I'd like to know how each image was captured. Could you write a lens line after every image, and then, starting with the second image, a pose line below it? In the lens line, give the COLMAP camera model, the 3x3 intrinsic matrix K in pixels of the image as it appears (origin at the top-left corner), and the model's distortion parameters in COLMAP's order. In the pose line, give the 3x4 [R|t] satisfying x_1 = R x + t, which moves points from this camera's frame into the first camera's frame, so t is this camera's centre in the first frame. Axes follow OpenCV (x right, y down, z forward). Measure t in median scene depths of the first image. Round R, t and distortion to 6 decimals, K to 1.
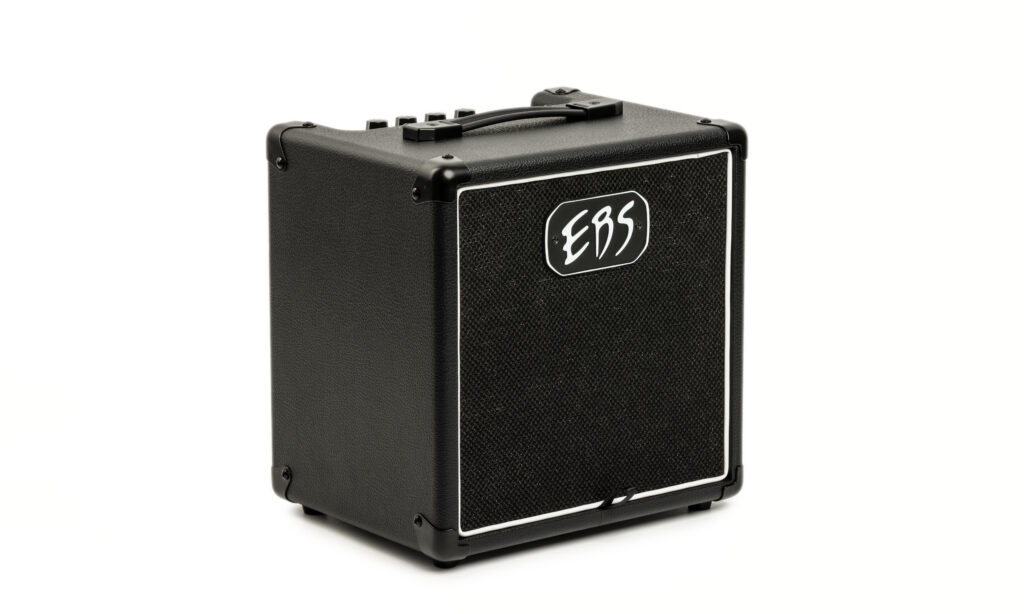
lens RADIAL K [[3289.3, 0, 512.0], [0, 3289.3, 307.0], [0, 0, 1]] dist [0.050965, 0.383951]
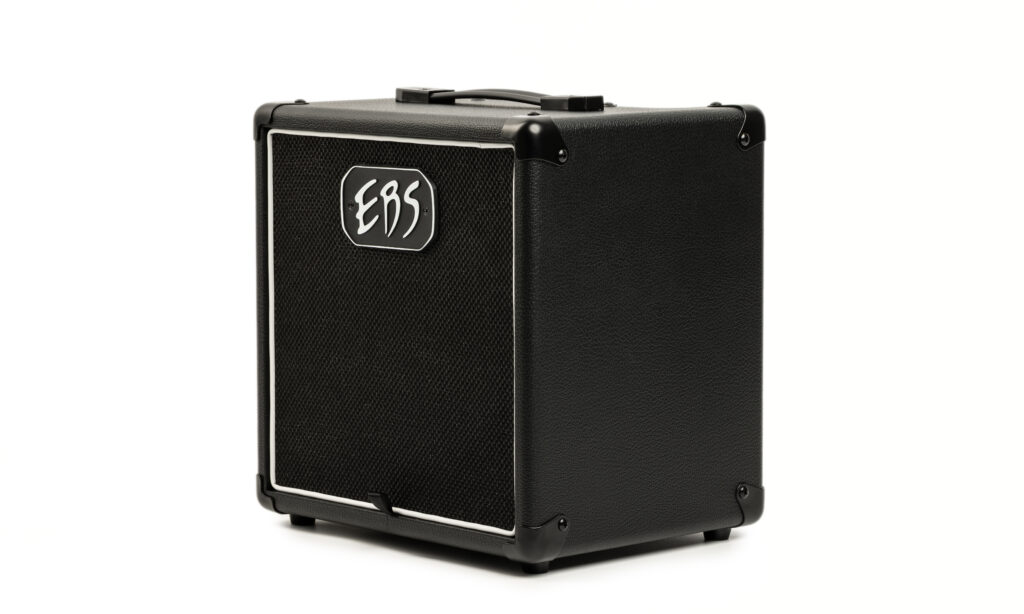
lens RADIAL K [[3289.3, 0, 512.0], [0, 3289.3, 307.0], [0, 0, 1]] dist [0.050965, 0.383951]
pose [[0.101201, 0.113915, -0.988323, 0.949549], [-0.220728, 0.971235, 0.089344, -0.086043], [0.970071, 0.209109, 0.123434, 0.926380]]
